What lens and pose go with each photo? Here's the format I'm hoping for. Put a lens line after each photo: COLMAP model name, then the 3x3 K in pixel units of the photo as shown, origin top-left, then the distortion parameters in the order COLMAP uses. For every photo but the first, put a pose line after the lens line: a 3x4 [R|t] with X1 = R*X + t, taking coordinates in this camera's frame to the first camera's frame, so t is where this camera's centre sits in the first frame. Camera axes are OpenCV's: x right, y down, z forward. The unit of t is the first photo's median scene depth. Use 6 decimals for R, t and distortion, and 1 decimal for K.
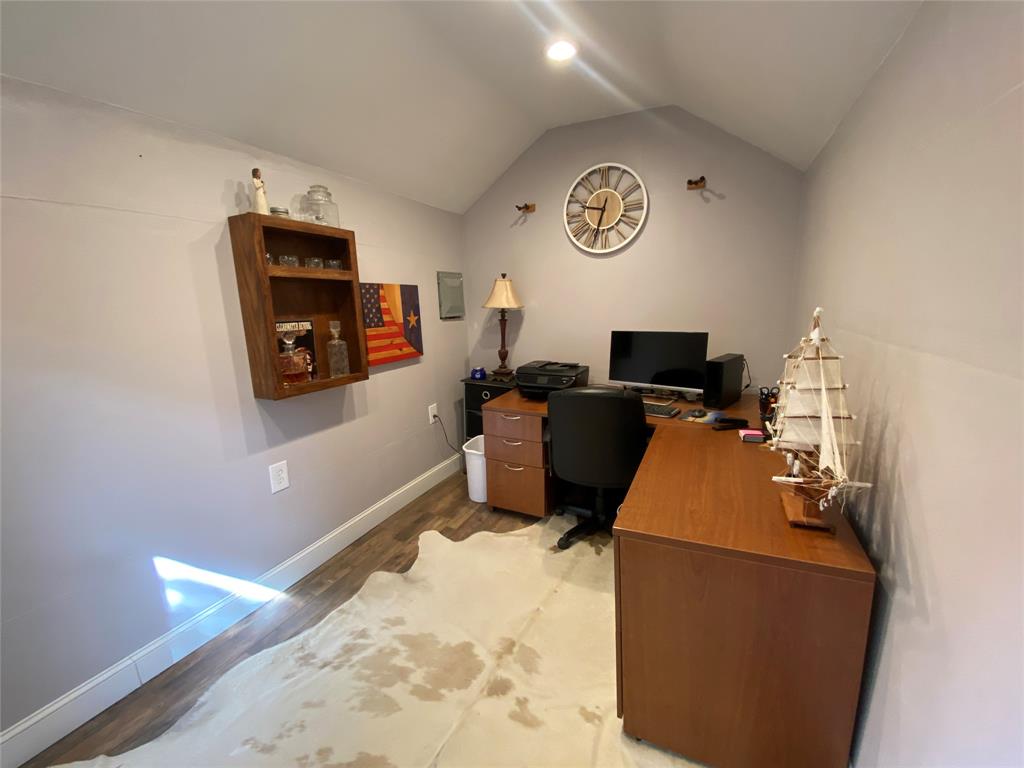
lens RADIAL K [[416.0, 0, 513.2], [0, 416.0, 381.9], [0, 0, 1]] dist [0.022200, -0.020555]
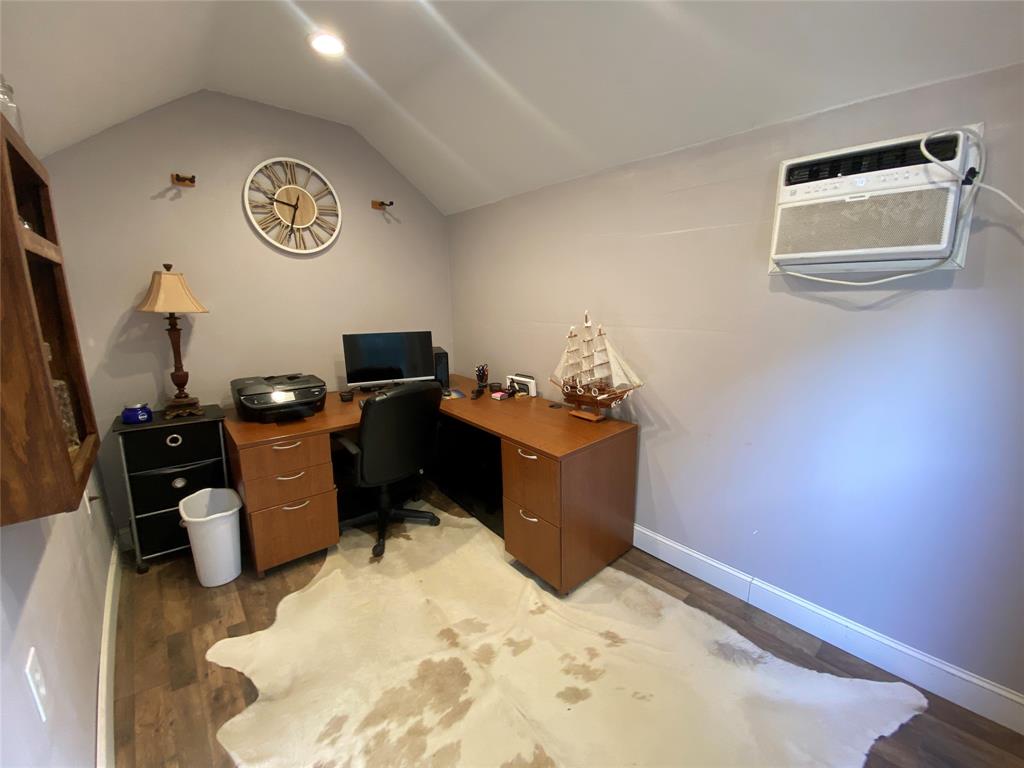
lens RADIAL K [[416.0, 0, 513.2], [0, 416.0, 381.9], [0, 0, 1]] dist [0.022200, -0.020555]
pose [[0.403804, -0.151588, 0.902199, -0.511035], [0.181250, 0.979884, 0.083517, -0.020537], [-0.896711, 0.129799, 0.423157, 0.227437]]
